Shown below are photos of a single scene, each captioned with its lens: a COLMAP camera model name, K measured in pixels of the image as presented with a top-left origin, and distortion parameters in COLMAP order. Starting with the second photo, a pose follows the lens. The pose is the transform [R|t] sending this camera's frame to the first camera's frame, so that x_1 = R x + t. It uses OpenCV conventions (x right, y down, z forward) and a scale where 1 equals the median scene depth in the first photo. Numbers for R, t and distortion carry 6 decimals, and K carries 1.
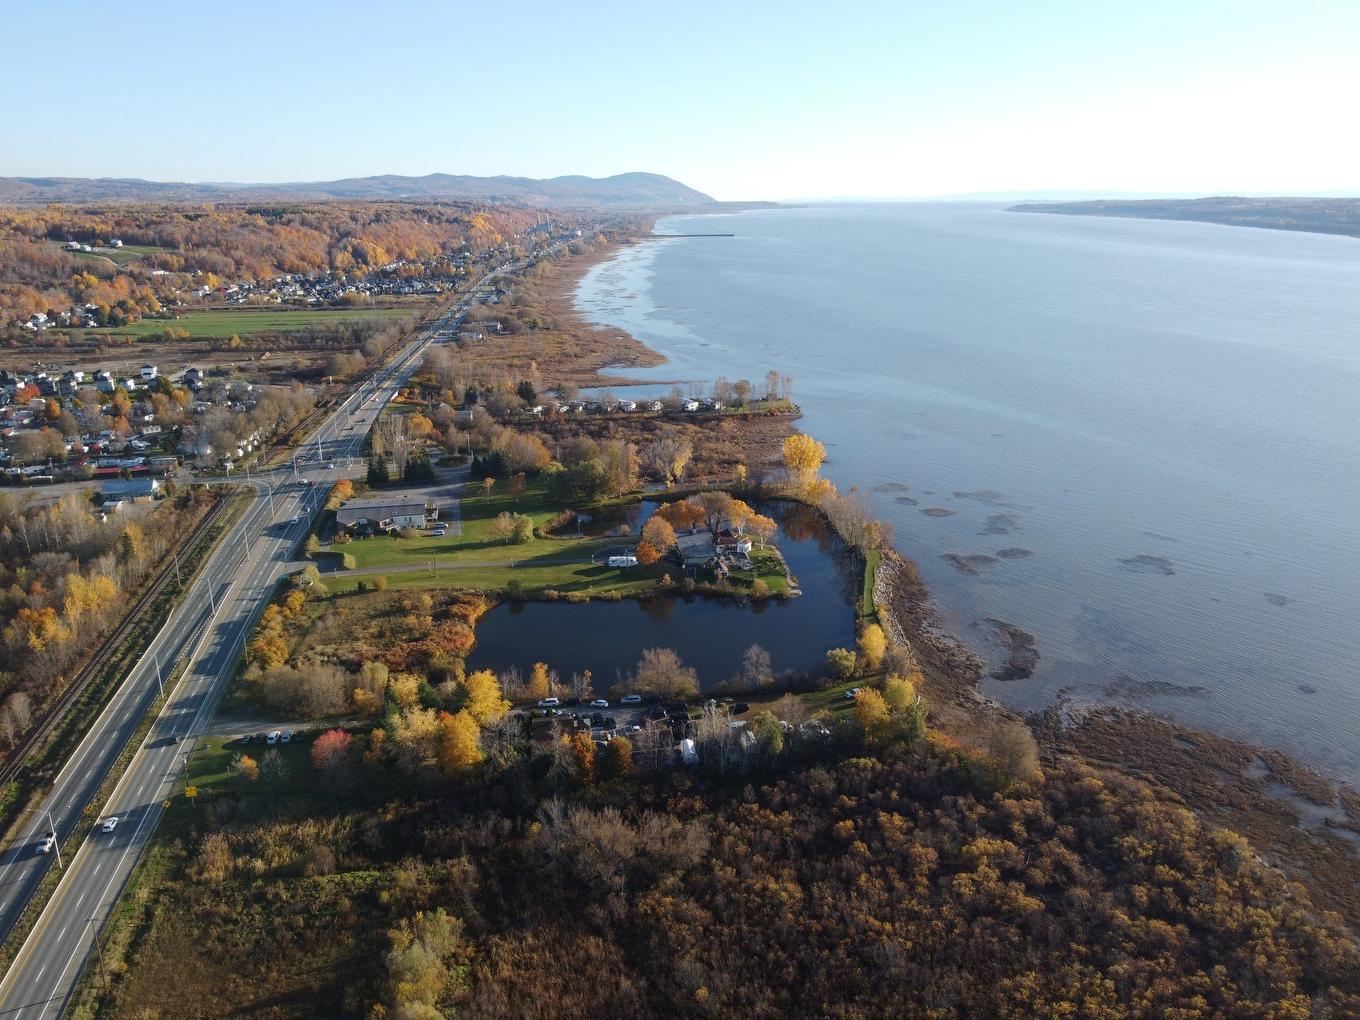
lens RADIAL K [[1031.3, 0, 681.5], [0, 1031.3, 505.5], [0, 0, 1]] dist [0.001860, -0.009334]
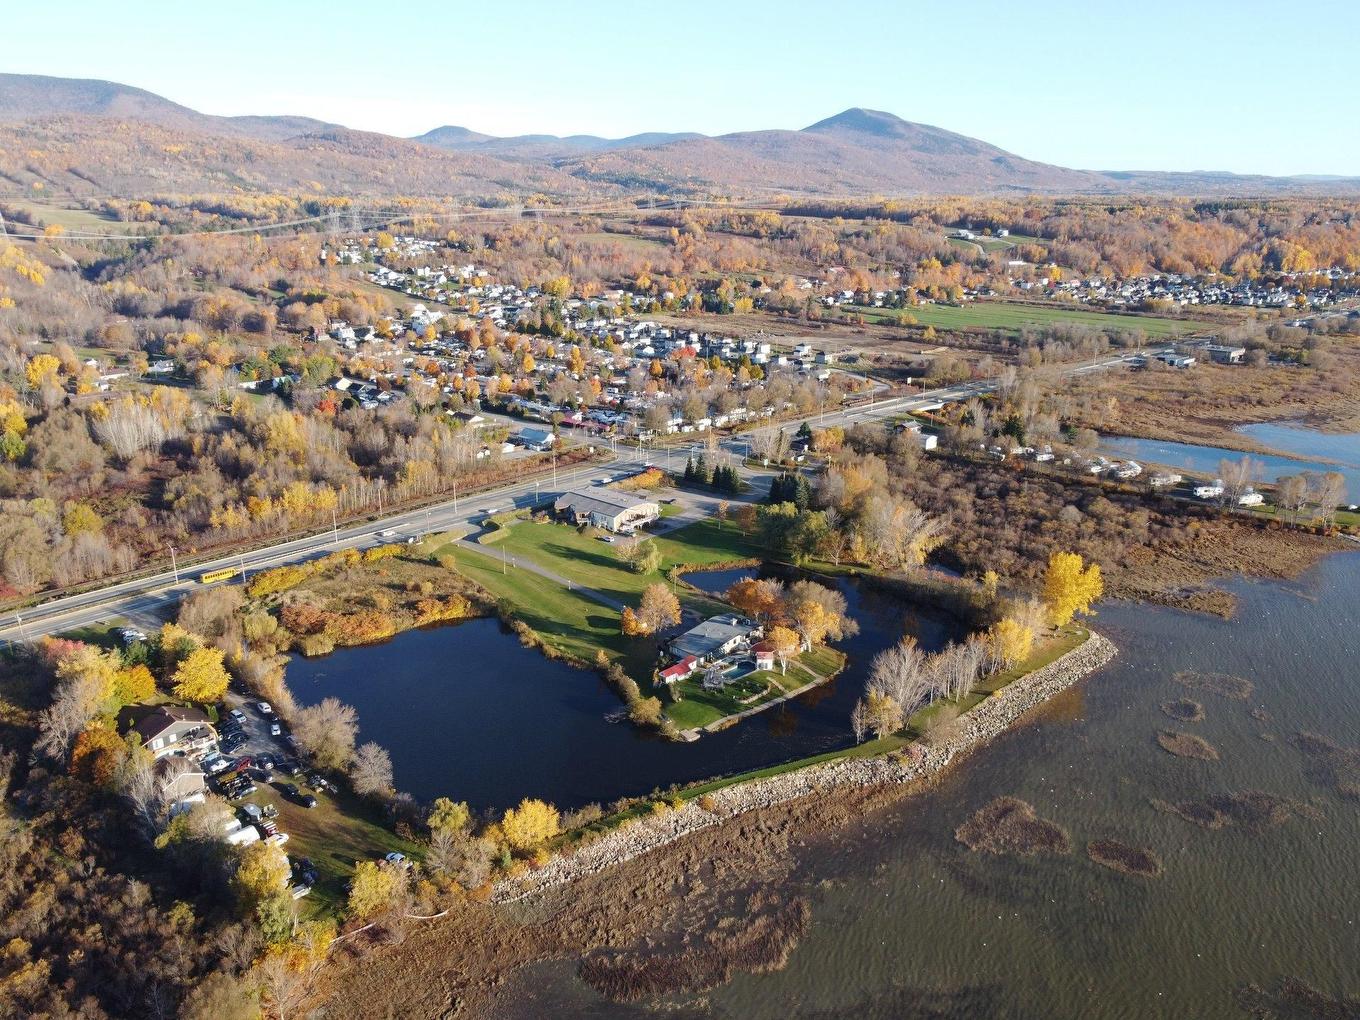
lens RADIAL K [[1031.3, 0, 681.5], [0, 1031.3, 505.5], [0, 0, 1]] dist [0.001860, -0.009334]
pose [[0.586987, 0.242848, -0.772315, 0.534385], [-0.237998, 0.963561, 0.122097, -0.135503], [0.773824, 0.112140, 0.623395, 0.443255]]
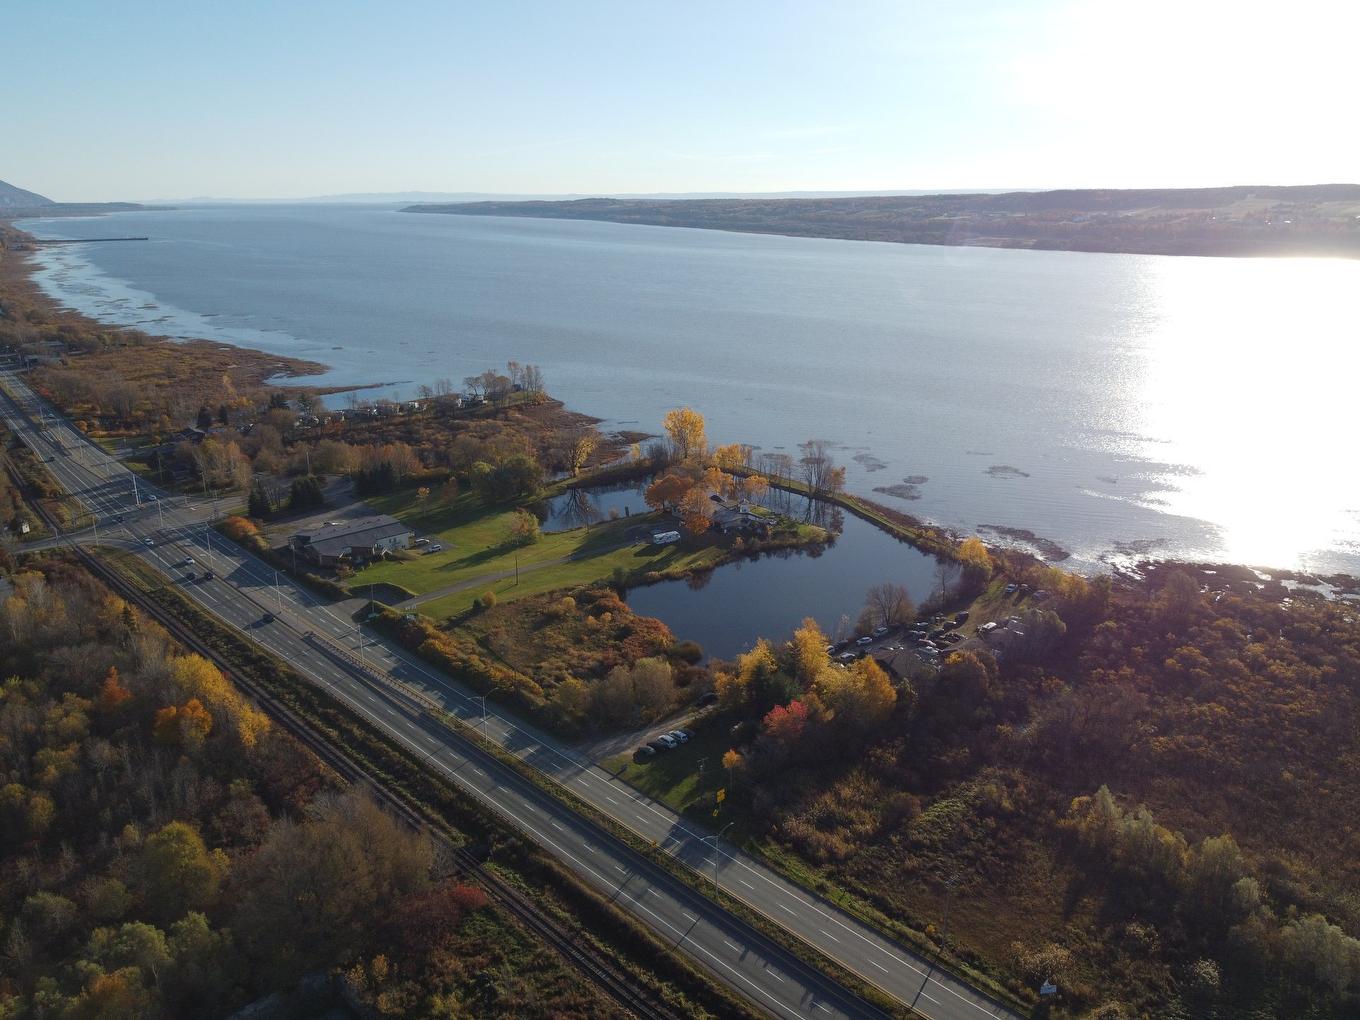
lens RADIAL K [[1031.3, 0, 681.5], [0, 1031.3, 505.5], [0, 0, 1]] dist [0.001860, -0.009334]
pose [[0.840511, -0.151549, 0.520168, -0.517927], [0.152439, 0.987447, 0.041371, -0.015138], [-0.519908, 0.044521, 0.853061, 0.110857]]
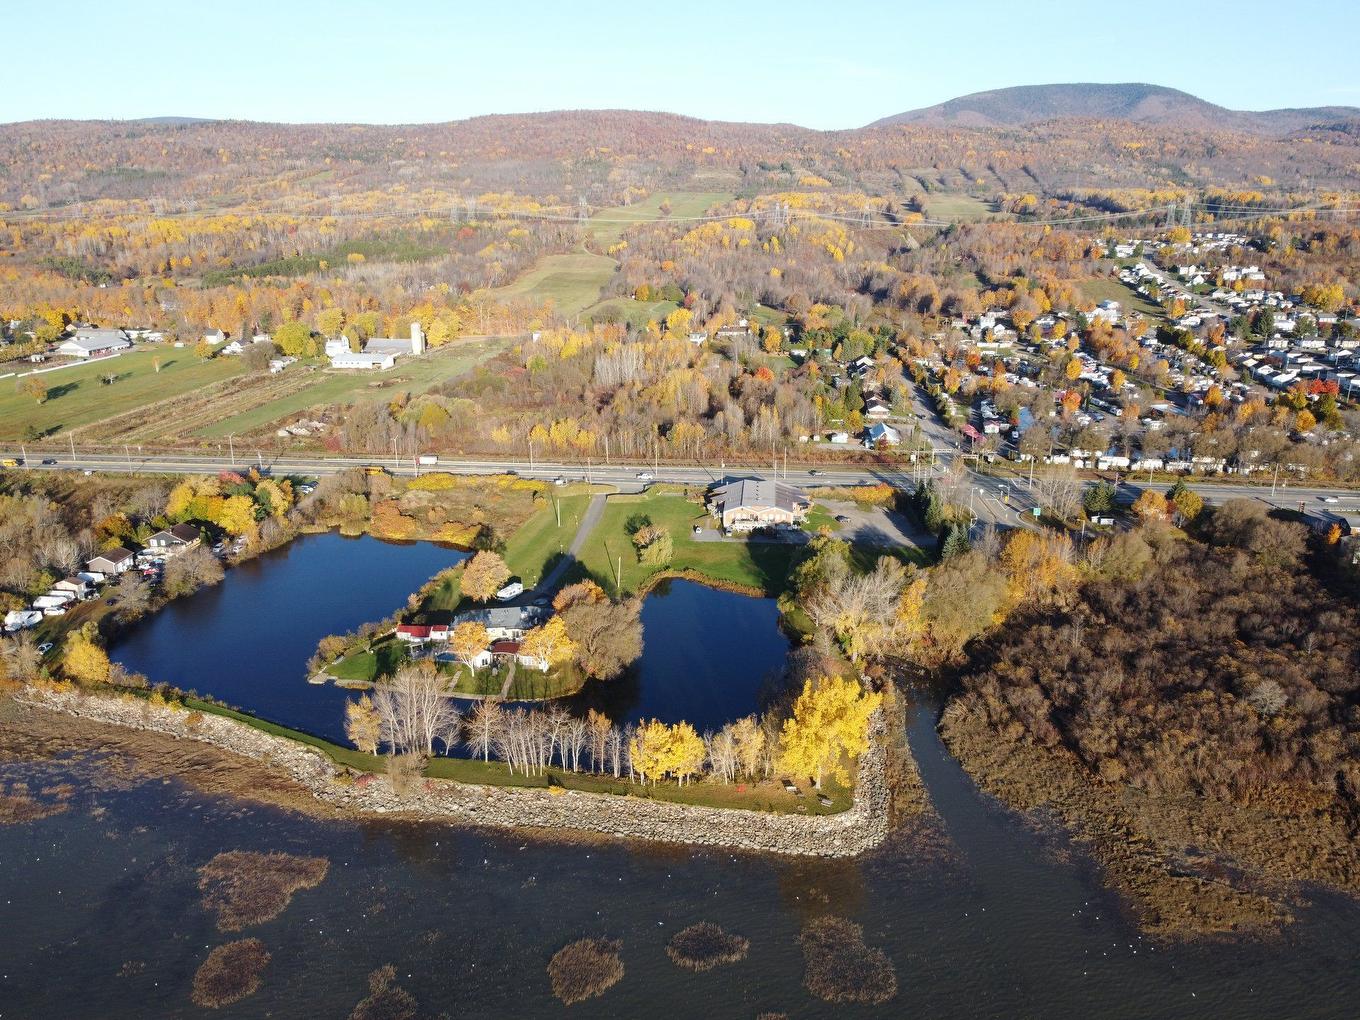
lens RADIAL K [[1031.3, 0, 681.5], [0, 1031.3, 505.5], [0, 0, 1]] dist [0.001860, -0.009334]
pose [[-0.282407, 0.285456, -0.915839, 0.572579], [-0.273246, 0.891215, 0.362039, -0.306410], [0.919556, 0.352492, -0.173686, 1.117400]]
